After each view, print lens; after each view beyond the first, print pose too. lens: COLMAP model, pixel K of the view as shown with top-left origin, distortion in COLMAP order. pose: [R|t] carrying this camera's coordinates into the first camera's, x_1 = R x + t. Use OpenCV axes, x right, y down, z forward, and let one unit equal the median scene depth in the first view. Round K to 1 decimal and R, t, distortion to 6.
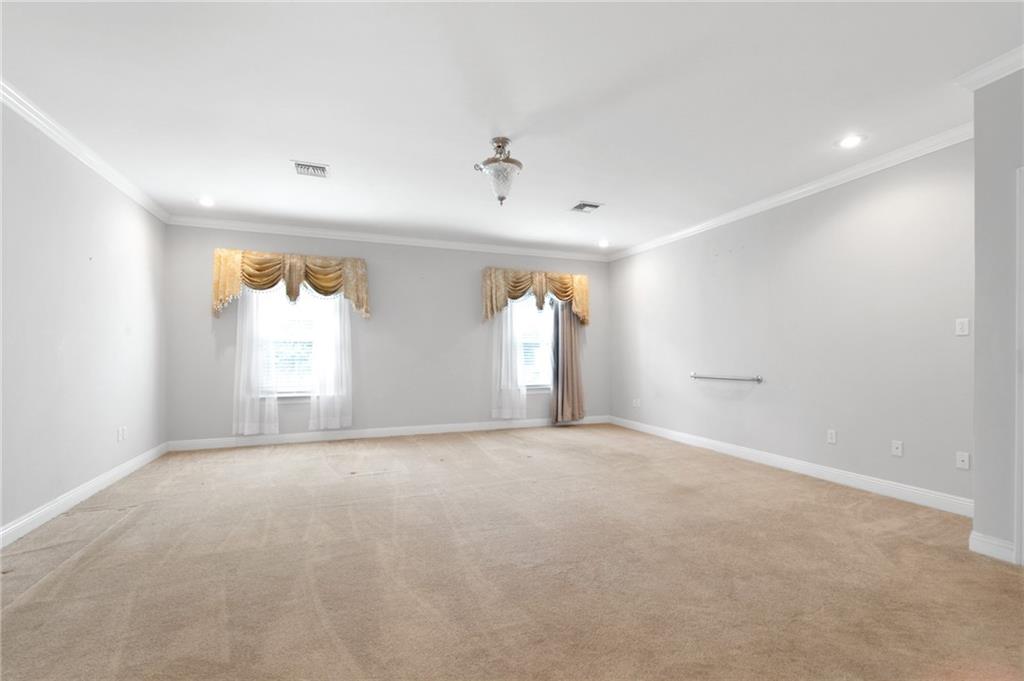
lens RADIAL K [[427.2, 0, 516.6], [0, 427.2, 335.8], [0, 0, 1]] dist [-0.010889, -0.000380]
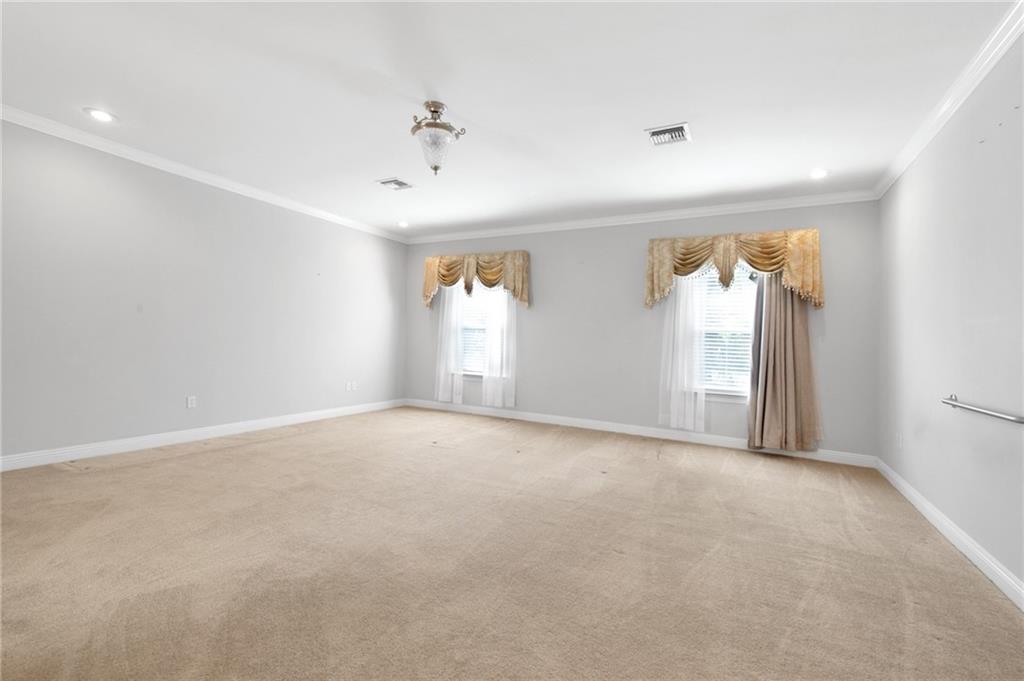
lens RADIAL K [[427.2, 0, 516.6], [0, 427.2, 335.8], [0, 0, 1]] dist [-0.010889, -0.000380]
pose [[0.657123, 0.017572, -0.753579, 0.431785], [-0.002857, 0.999779, 0.020822, 0.008434], [0.753778, -0.011529, 0.657028, 0.300439]]
